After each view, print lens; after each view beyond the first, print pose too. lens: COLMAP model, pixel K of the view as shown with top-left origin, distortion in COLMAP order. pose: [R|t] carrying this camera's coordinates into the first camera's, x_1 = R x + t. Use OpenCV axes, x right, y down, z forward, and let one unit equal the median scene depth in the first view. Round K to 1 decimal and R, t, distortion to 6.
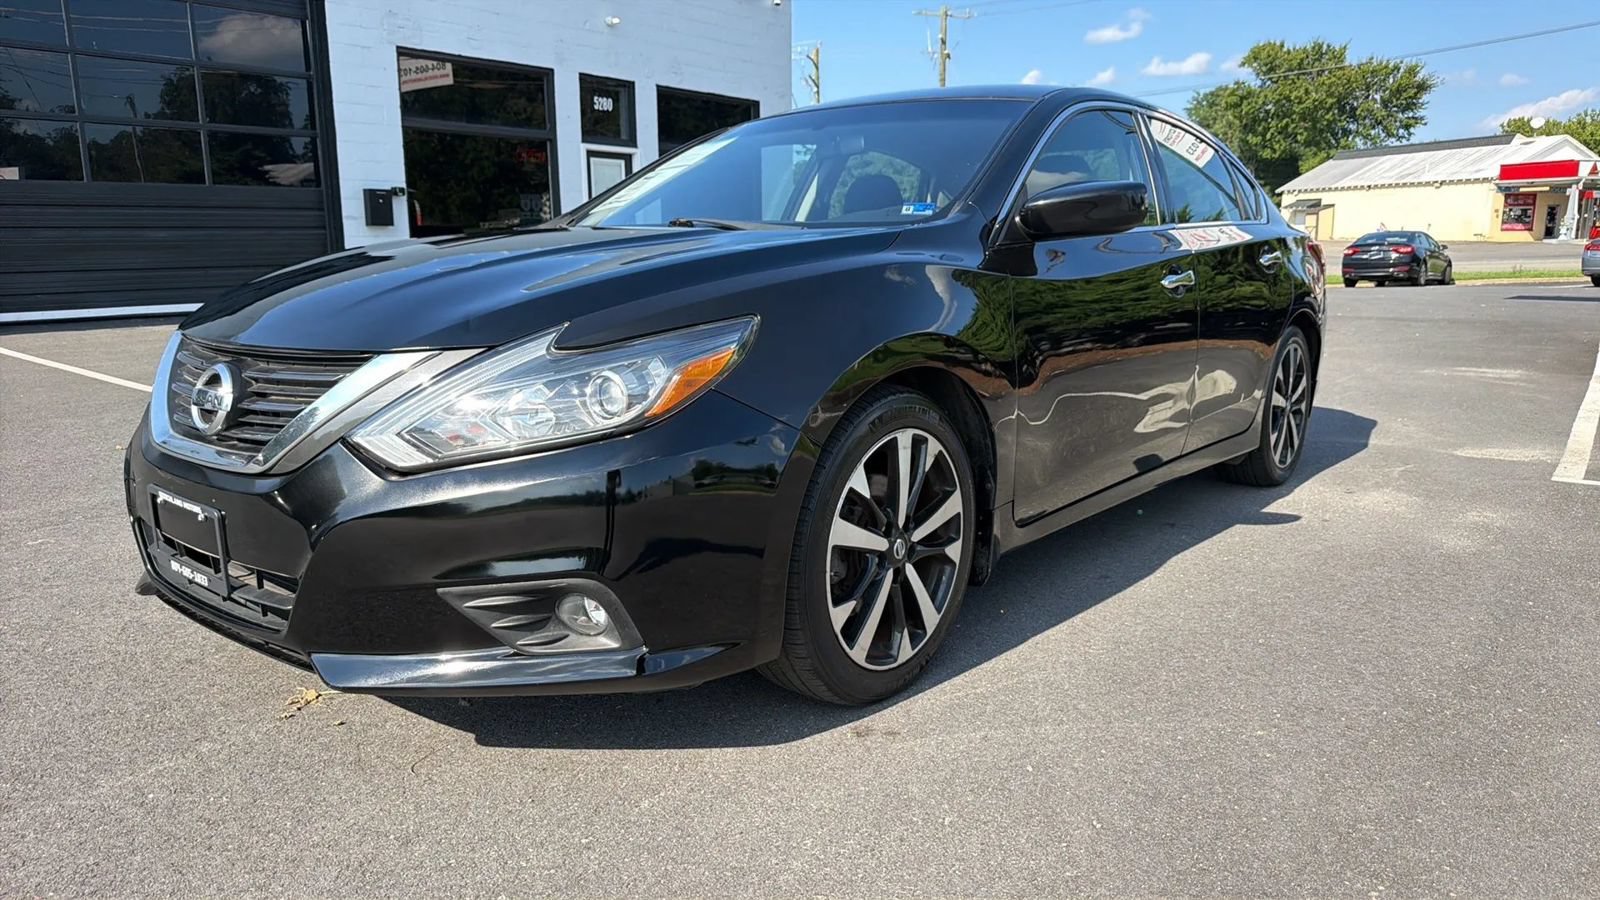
lens RADIAL K [[1081.5, 0, 800.9], [0, 1081.5, 459.7], [0, 0, 1]] dist [0.016088, -0.034176]
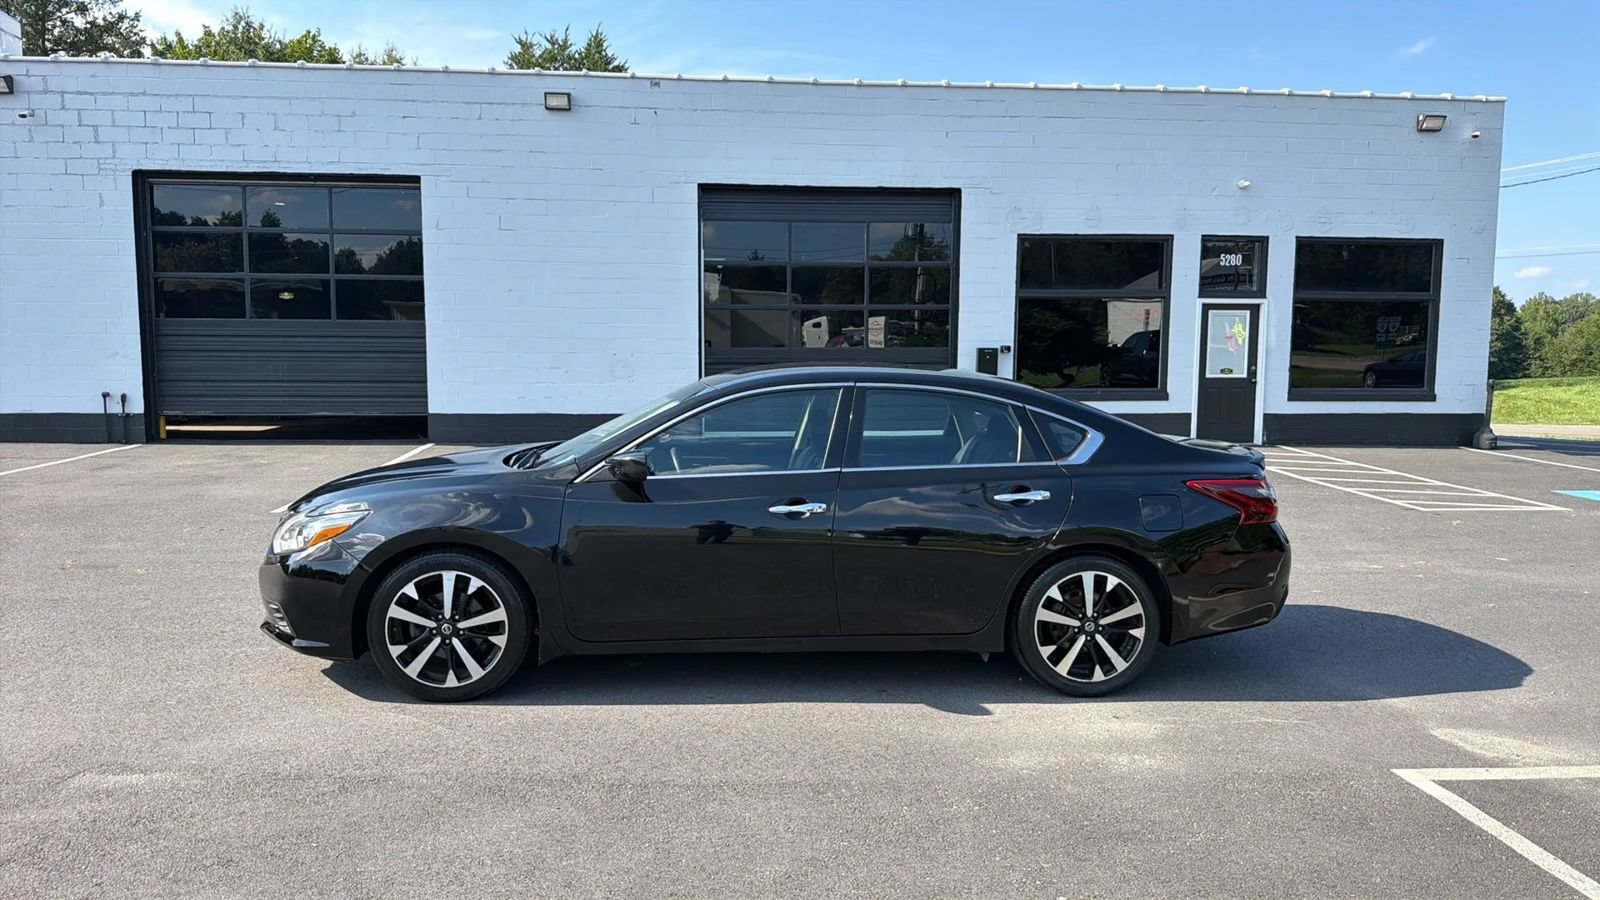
lens RADIAL K [[1081.5, 0, 799.3], [0, 1081.5, 408.3], [0, 0, 1]] dist [0.016088, -0.034176]
pose [[0.686206, 0.043481, -0.726107, 1.172645], [-0.146423, 0.986036, -0.079331, -0.154158], [0.712518, 0.160756, 0.682990, -0.002423]]
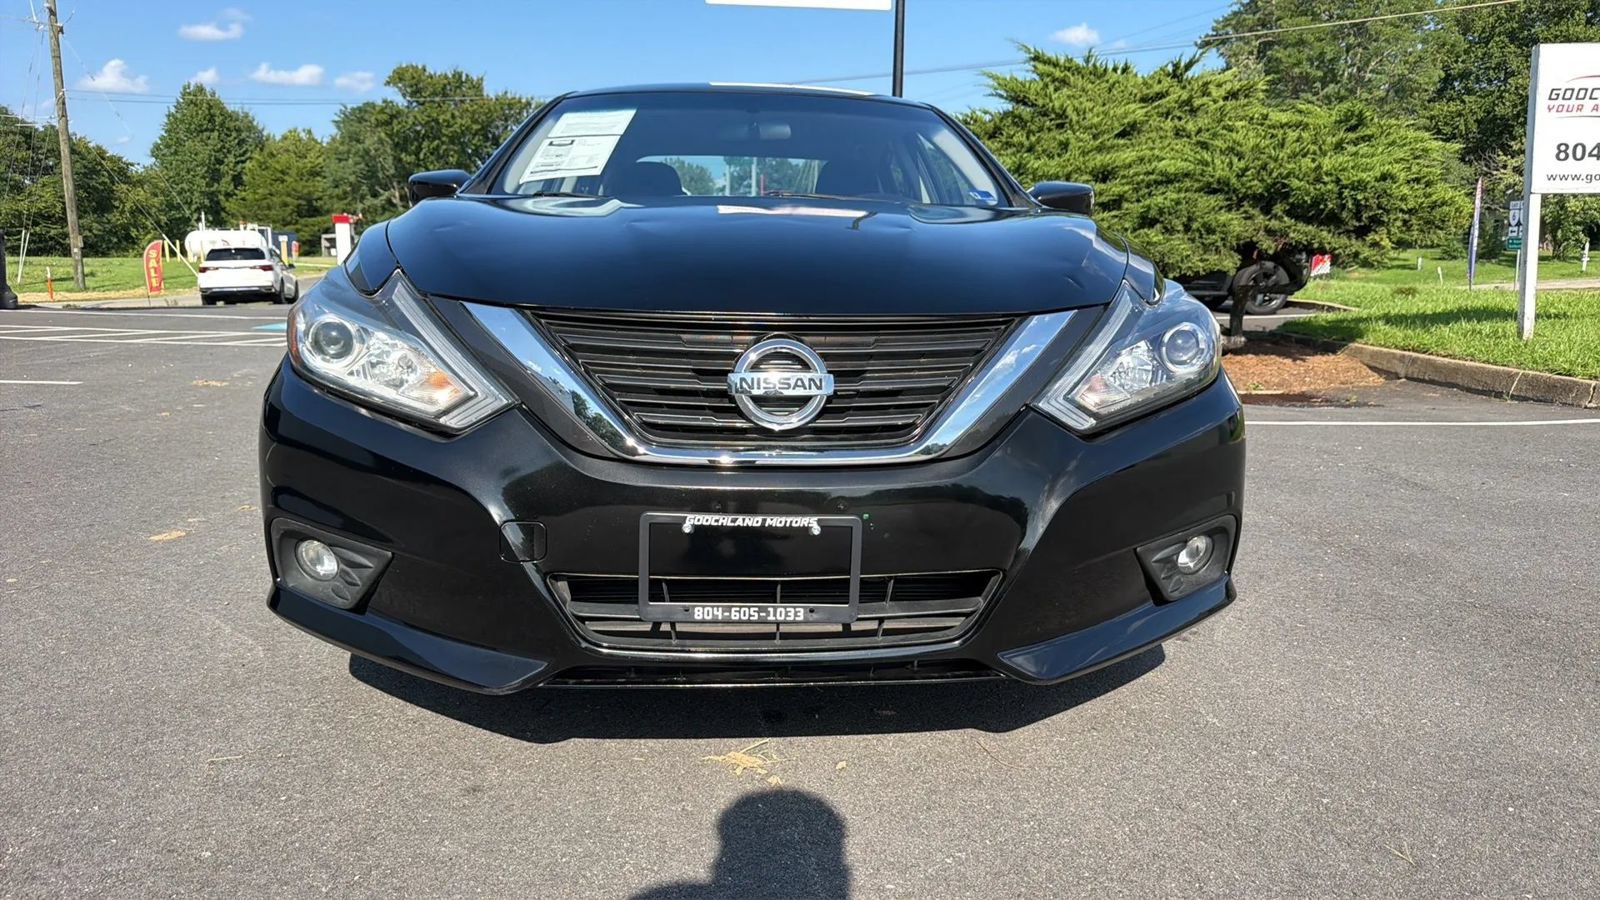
lens RADIAL K [[1081.5, 0, 812.8], [0, 1081.5, 452.1], [0, 0, 1]] dist [0.016088, -0.034176]
pose [[0.729082, -0.100722, 0.676974, -0.545670], [0.115634, 0.993021, 0.023210, -0.009954], [-0.674587, 0.061360, 0.735641, 0.214860]]
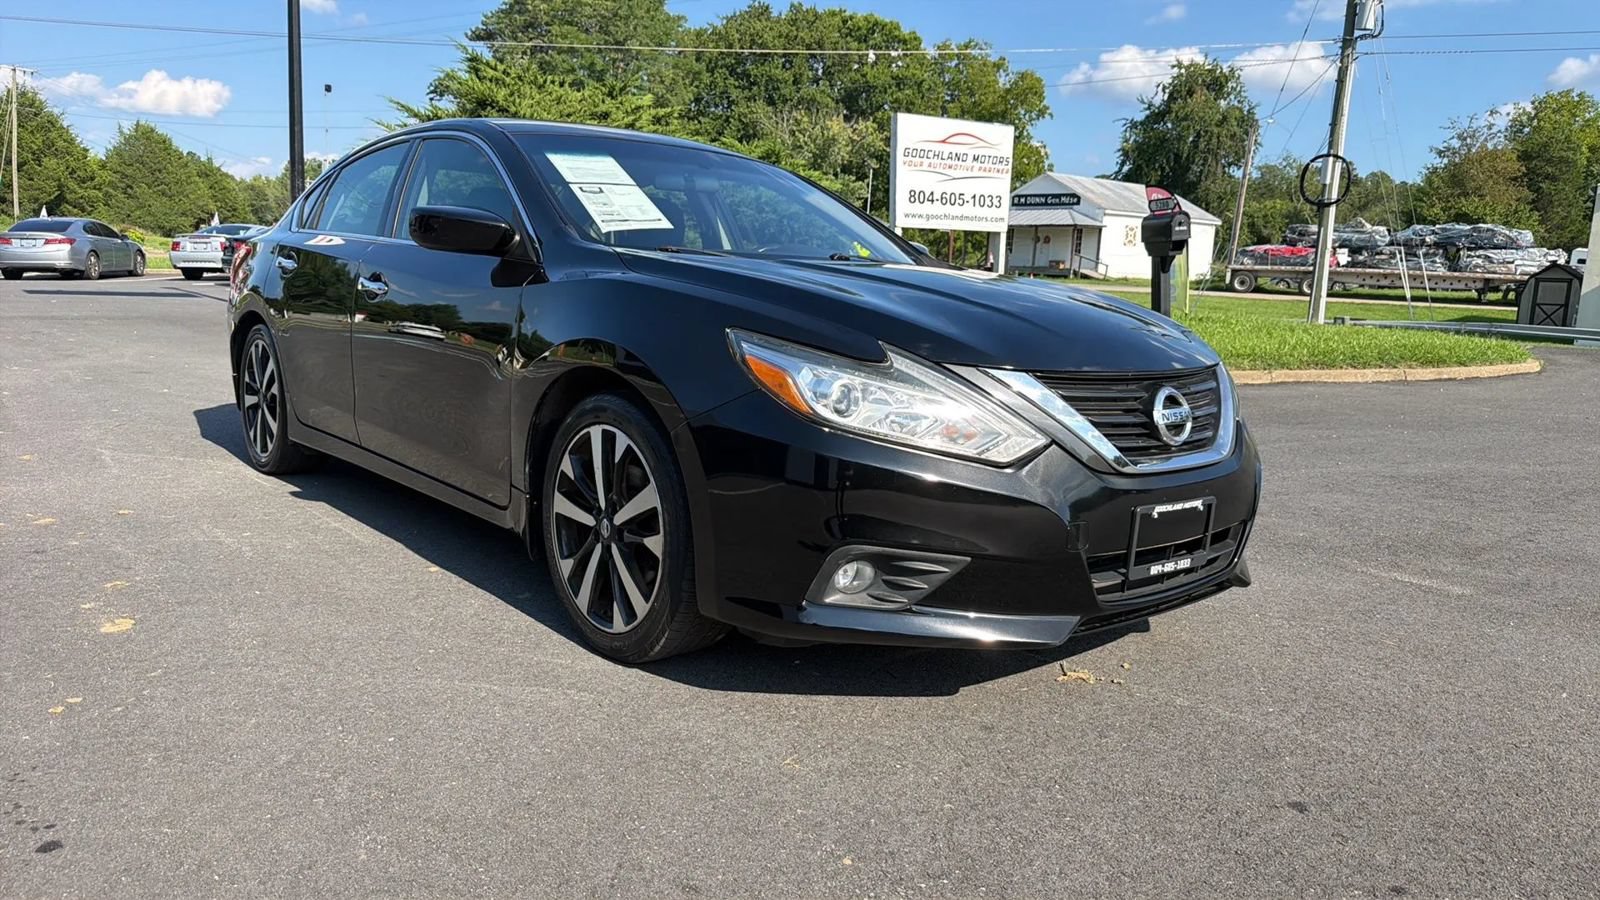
lens RADIAL K [[1081.5, 0, 798.0], [0, 1081.5, 451.2], [0, 0, 1]] dist [0.016088, -0.034176]
pose [[0.179265, -0.144217, 0.973173, -0.931205], [0.141031, 0.982747, 0.119657, -0.113010], [-0.973640, 0.115797, 0.196511, 0.604585]]
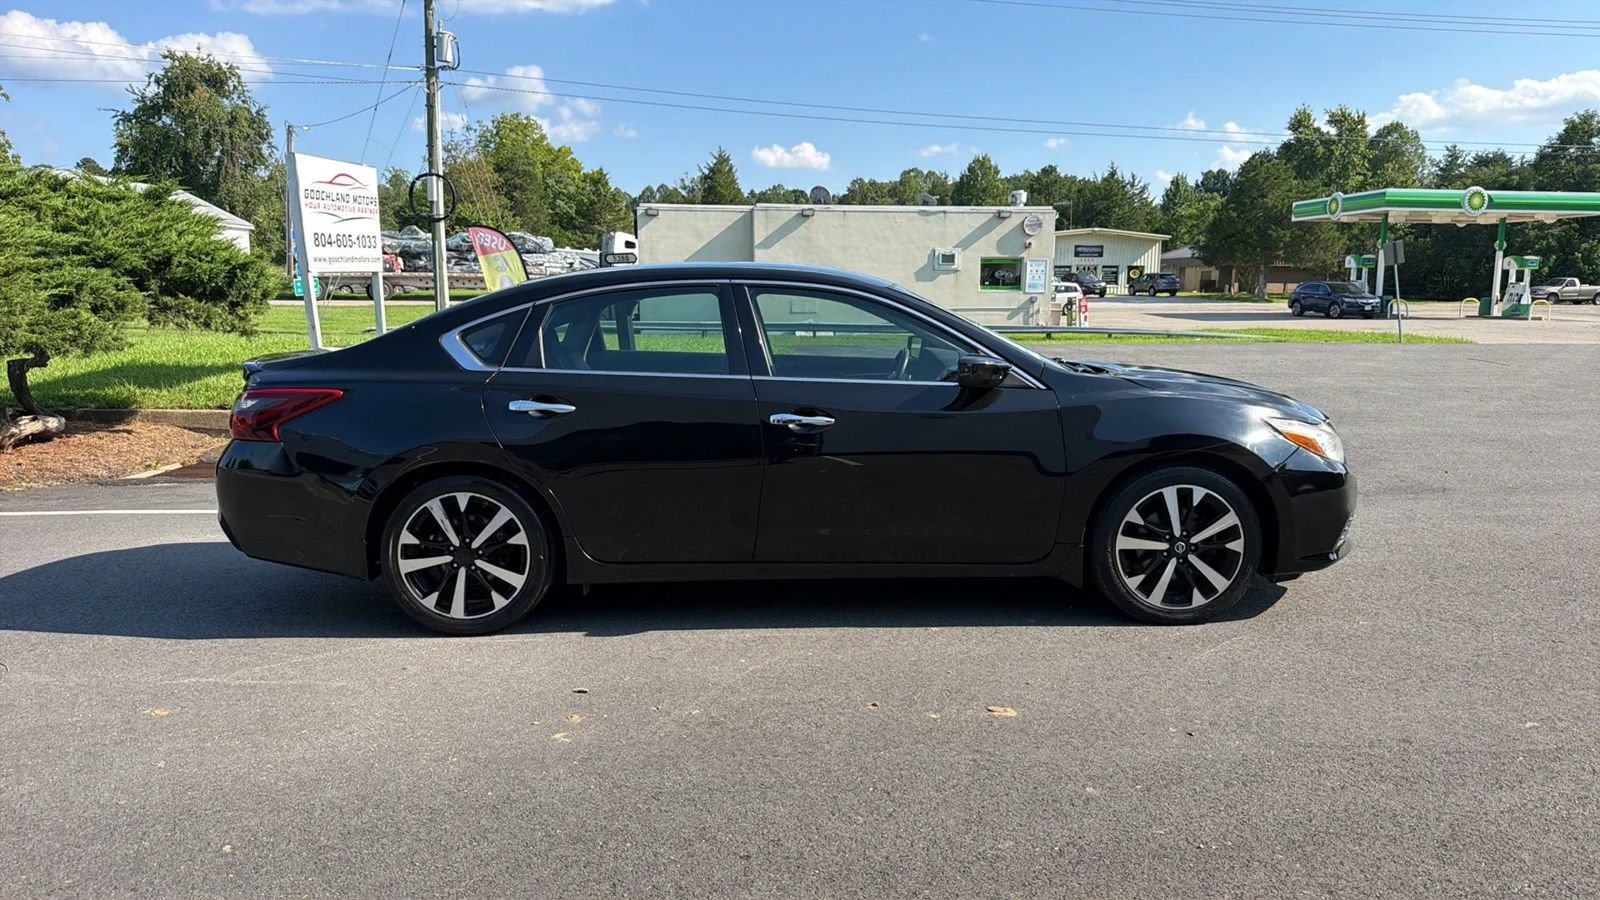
lens RADIAL K [[1081.5, 0, 804.8], [0, 1081.5, 459.5], [0, 0, 1]] dist [0.016088, -0.034176]
pose [[-0.643339, -0.108589, 0.757842, -0.883204], [0.148776, 0.953286, 0.262891, -0.435211], [-0.750987, 0.281877, -0.597130, 1.783754]]
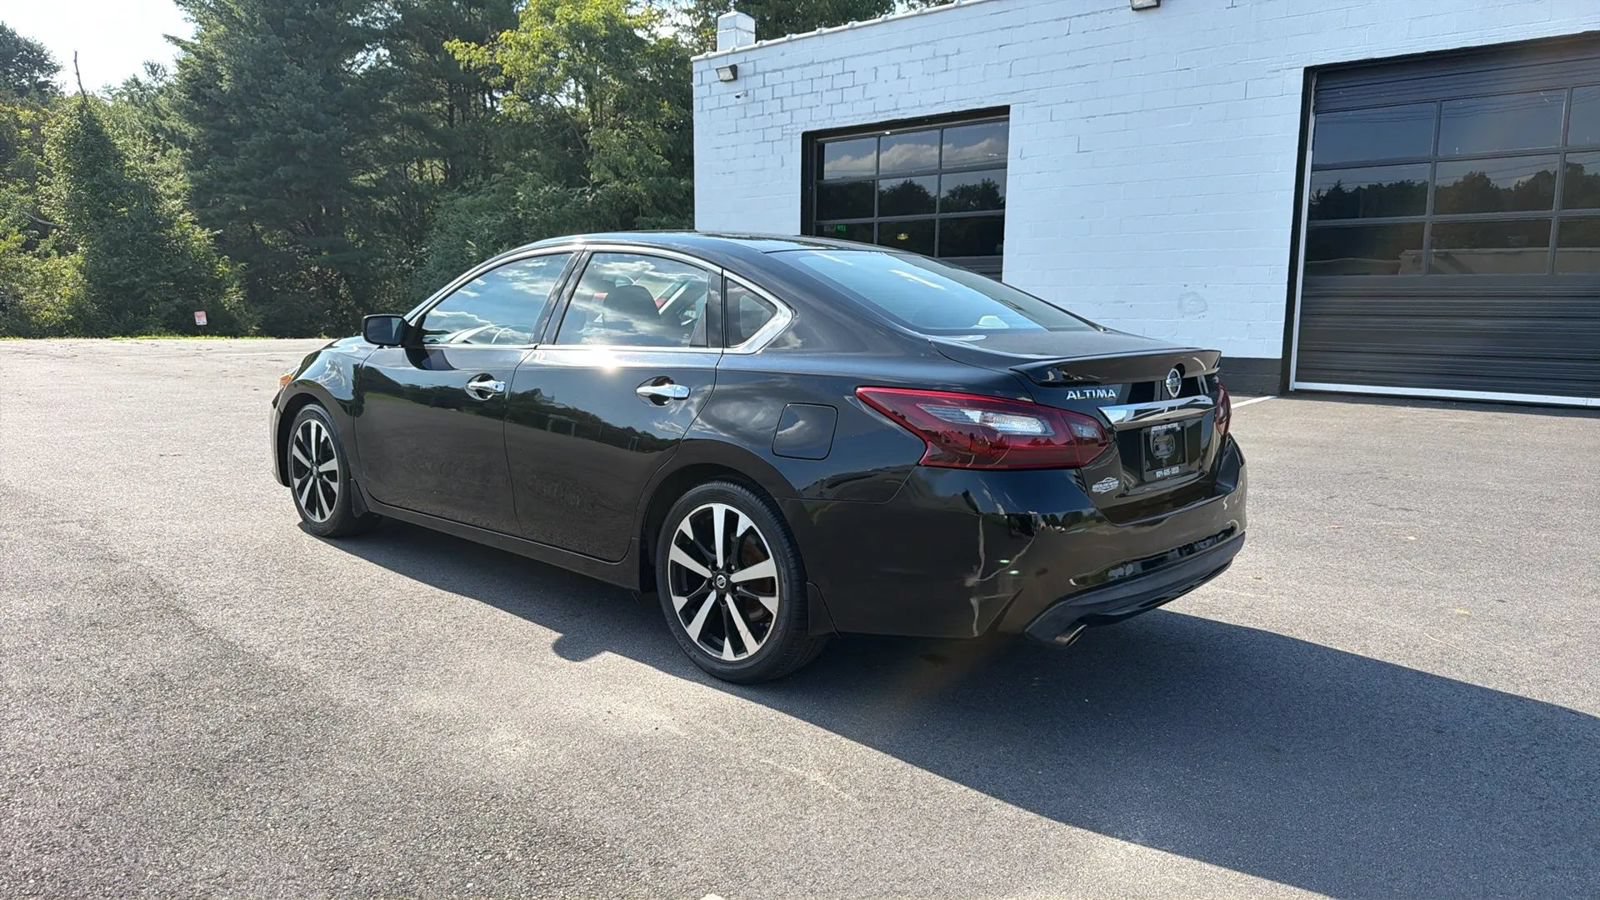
lens RADIAL K [[1081.5, 0, 800.0], [0, 1081.5, 449.7], [0, 0, 1]] dist [0.016088, -0.034176]
pose [[-0.059851, 0.130619, -0.989624, 1.355660], [-0.203210, 0.969047, 0.140193, -0.293768], [0.977304, 0.209493, -0.031456, 1.202237]]
